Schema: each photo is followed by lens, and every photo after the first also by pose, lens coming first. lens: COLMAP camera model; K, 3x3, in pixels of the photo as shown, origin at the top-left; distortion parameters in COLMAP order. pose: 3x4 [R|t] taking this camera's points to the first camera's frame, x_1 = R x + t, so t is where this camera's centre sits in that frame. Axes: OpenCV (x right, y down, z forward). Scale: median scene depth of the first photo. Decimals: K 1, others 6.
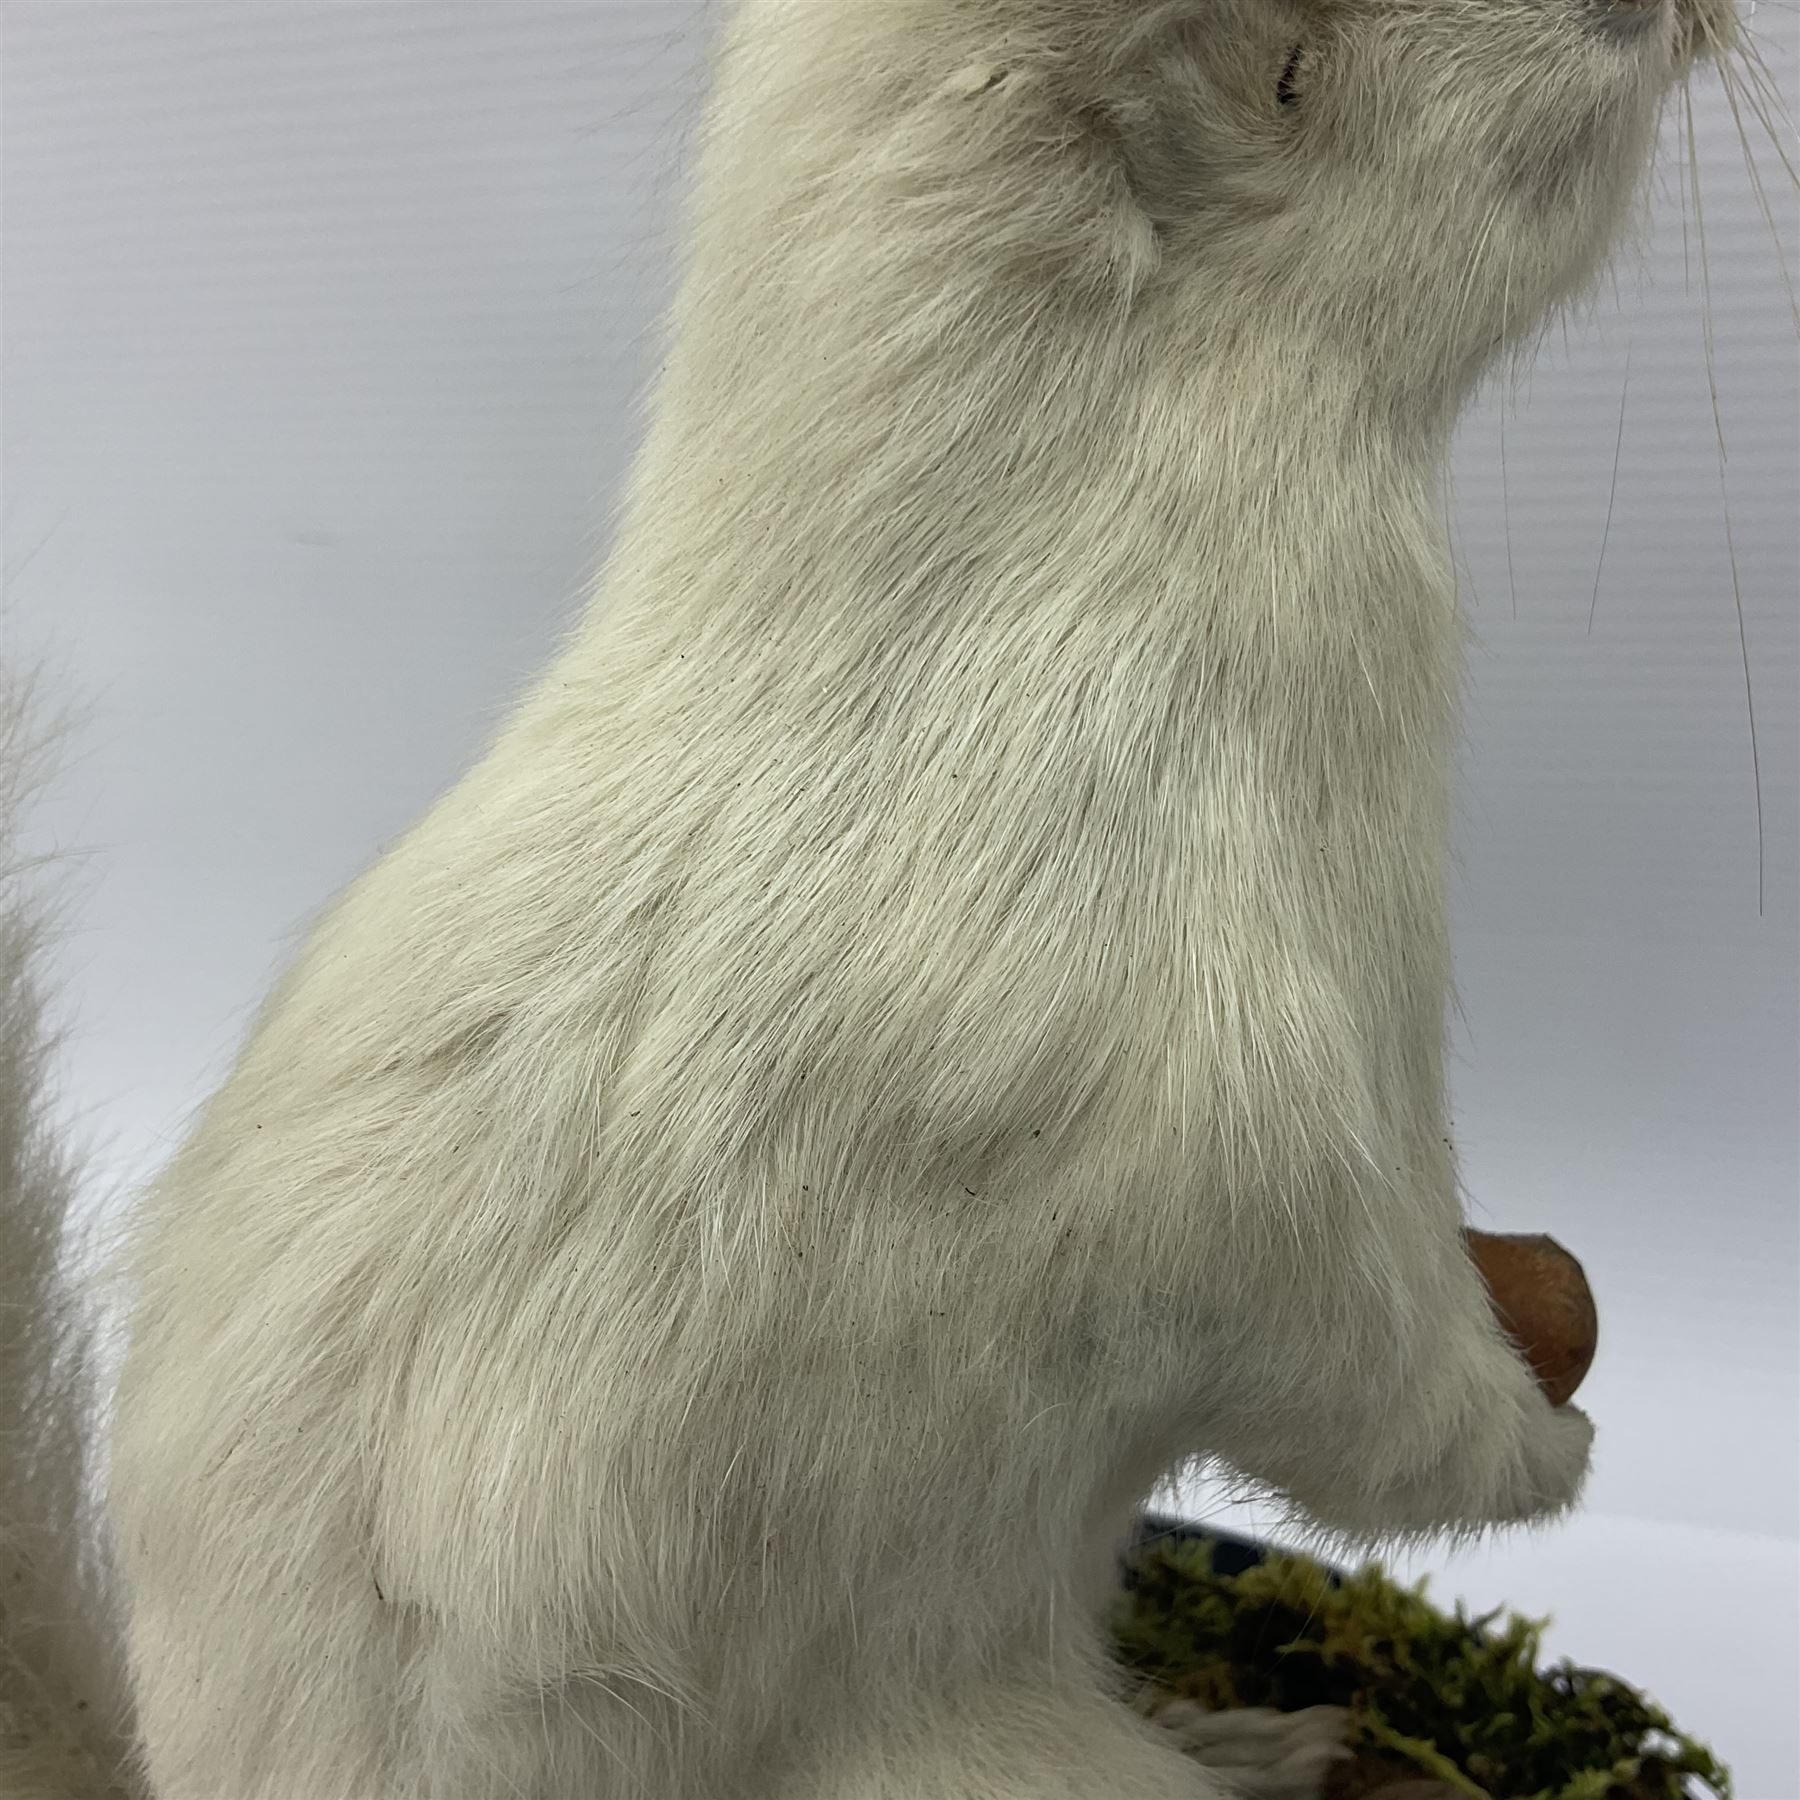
lens RADIAL K [[2011.9, 0, 905.3], [0, 2011.9, 892.4], [0, 0, 1]] dist [0.122032, -0.308870]
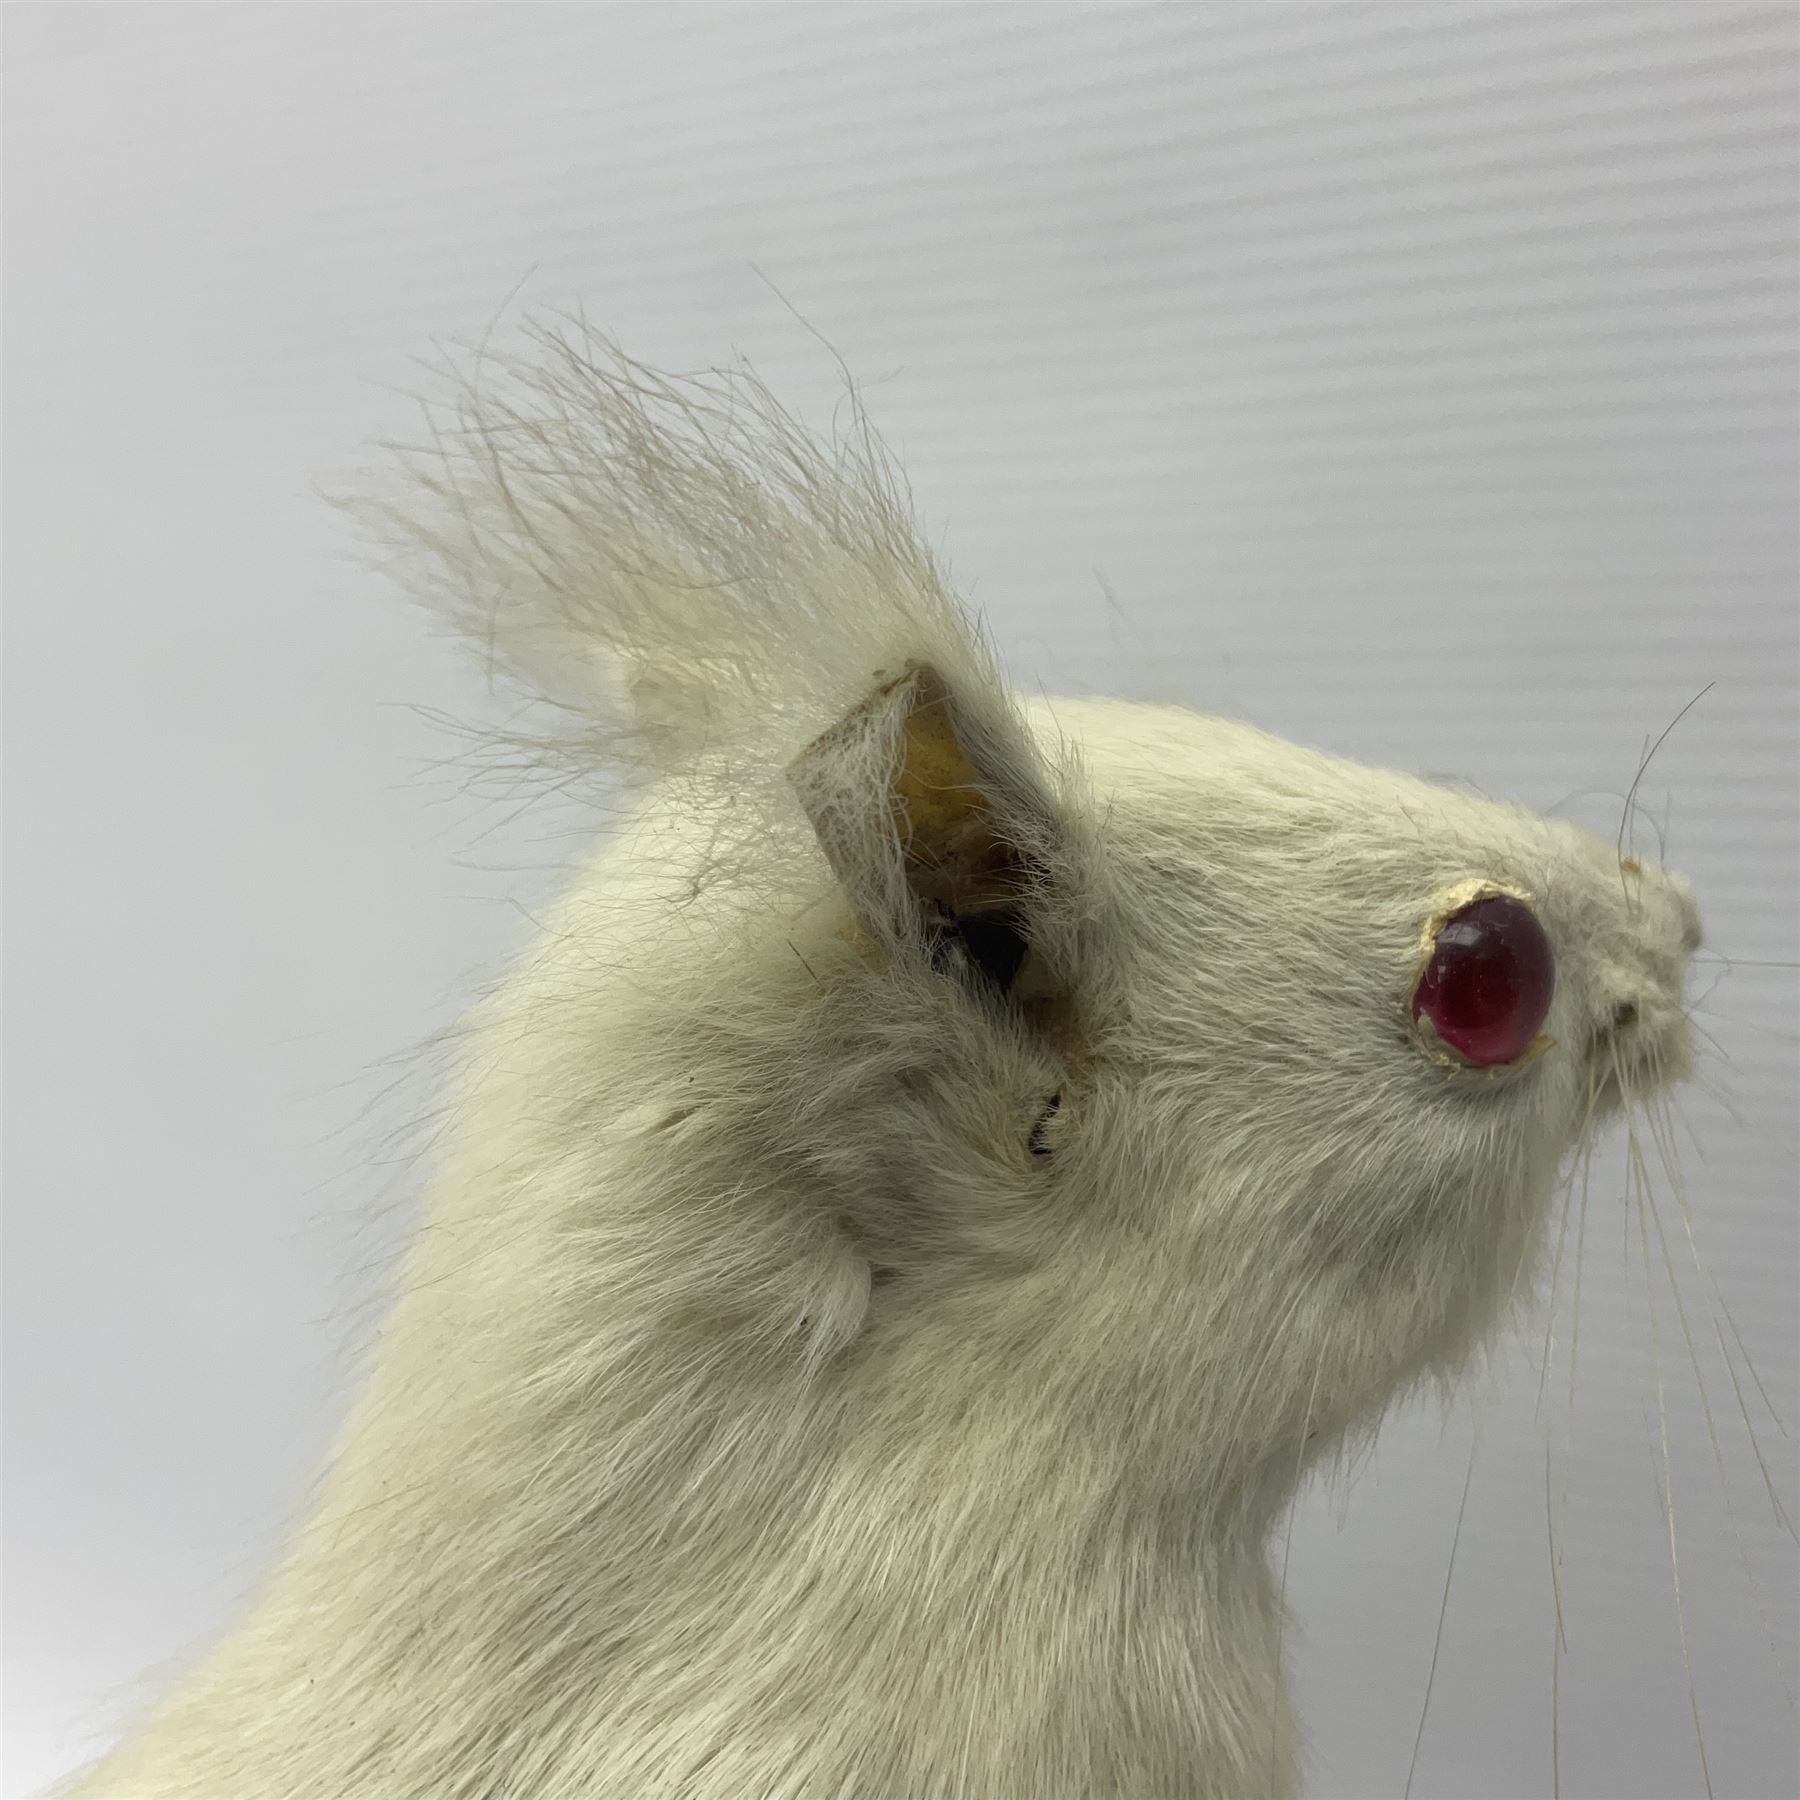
lens RADIAL K [[2011.9, 0, 905.3], [0, 2011.9, 892.4], [0, 0, 1]] dist [0.122032, -0.308870]
pose [[0.980881, 0.093375, -0.170744, 0.264914], [-0.141202, 0.945242, -0.294243, -0.226732], [0.133920, 0.312727, 0.940355, 0.131637]]
